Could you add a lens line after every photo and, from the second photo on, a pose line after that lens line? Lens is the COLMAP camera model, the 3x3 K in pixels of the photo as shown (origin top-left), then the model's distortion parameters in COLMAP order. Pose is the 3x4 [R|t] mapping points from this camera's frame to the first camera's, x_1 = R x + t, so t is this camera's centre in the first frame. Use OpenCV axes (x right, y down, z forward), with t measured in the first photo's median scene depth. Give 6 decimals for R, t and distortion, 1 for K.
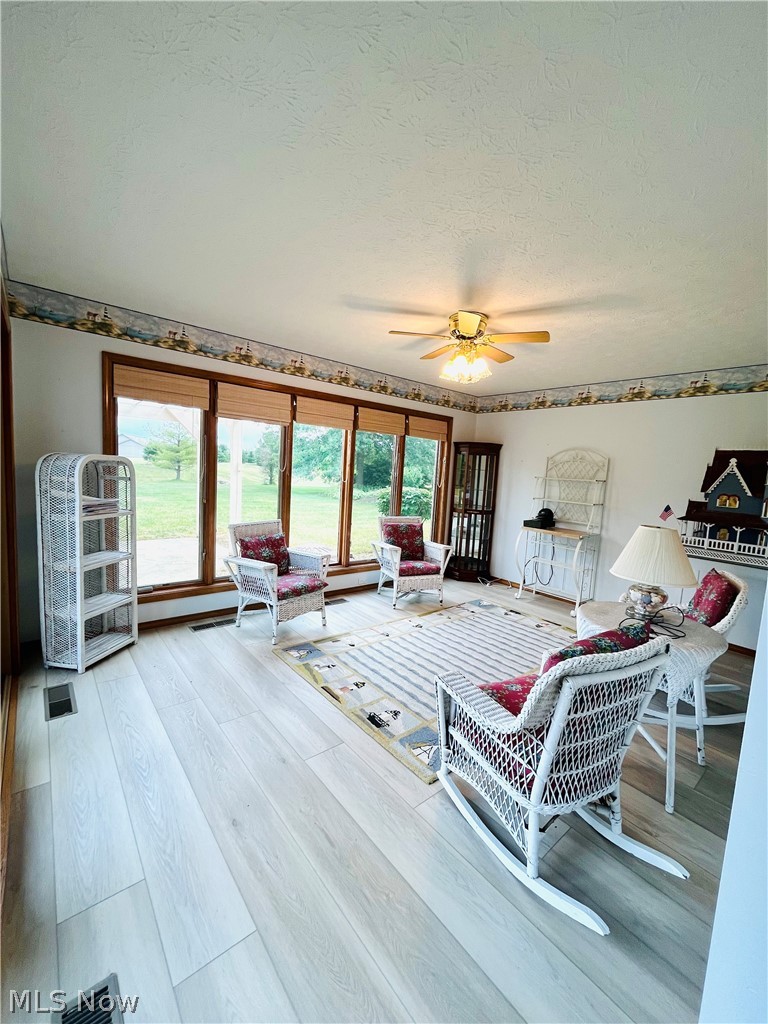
lens RADIAL K [[413.0, 0, 384.0], [0, 413.0, 512.0], [0, 0, 1]] dist [-0.002878, 0.000267]
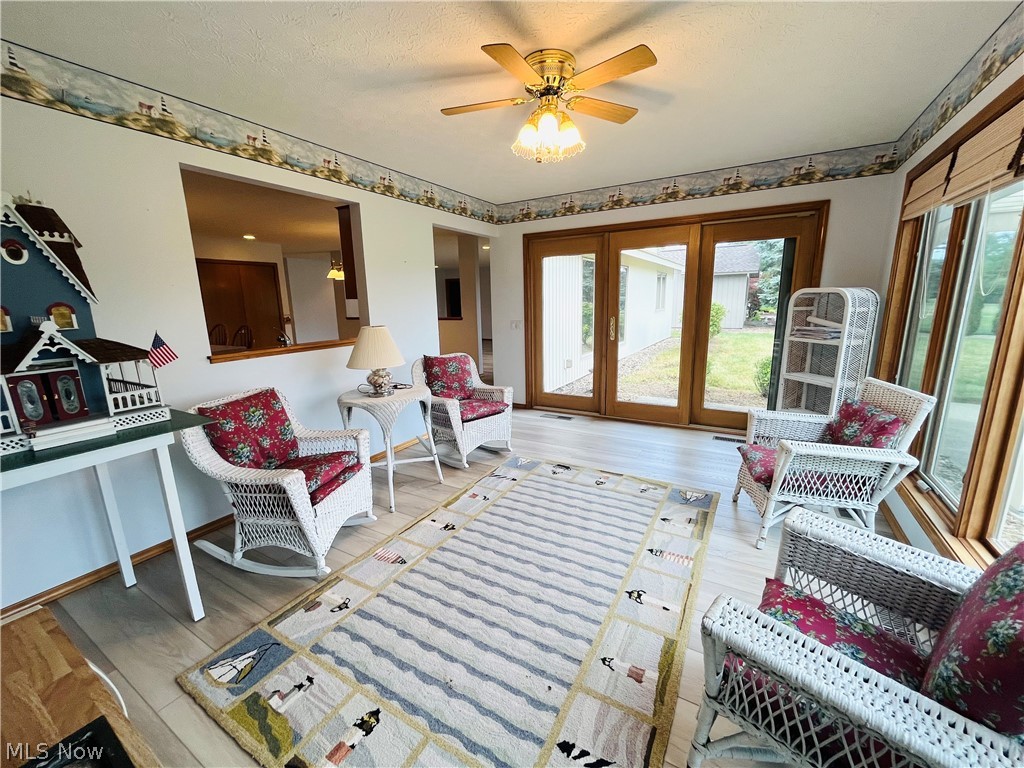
lens RADIAL K [[413.0, 0, 511.4], [0, 413.0, 384.8], [0, 0, 1]] dist [-0.002878, 0.000267]
pose [[-0.941403, 0.037274, -0.335217, 0.430246], [-0.061304, 0.958410, 0.278733, -0.116939], [0.331664, 0.282951, -0.899965, 1.476366]]
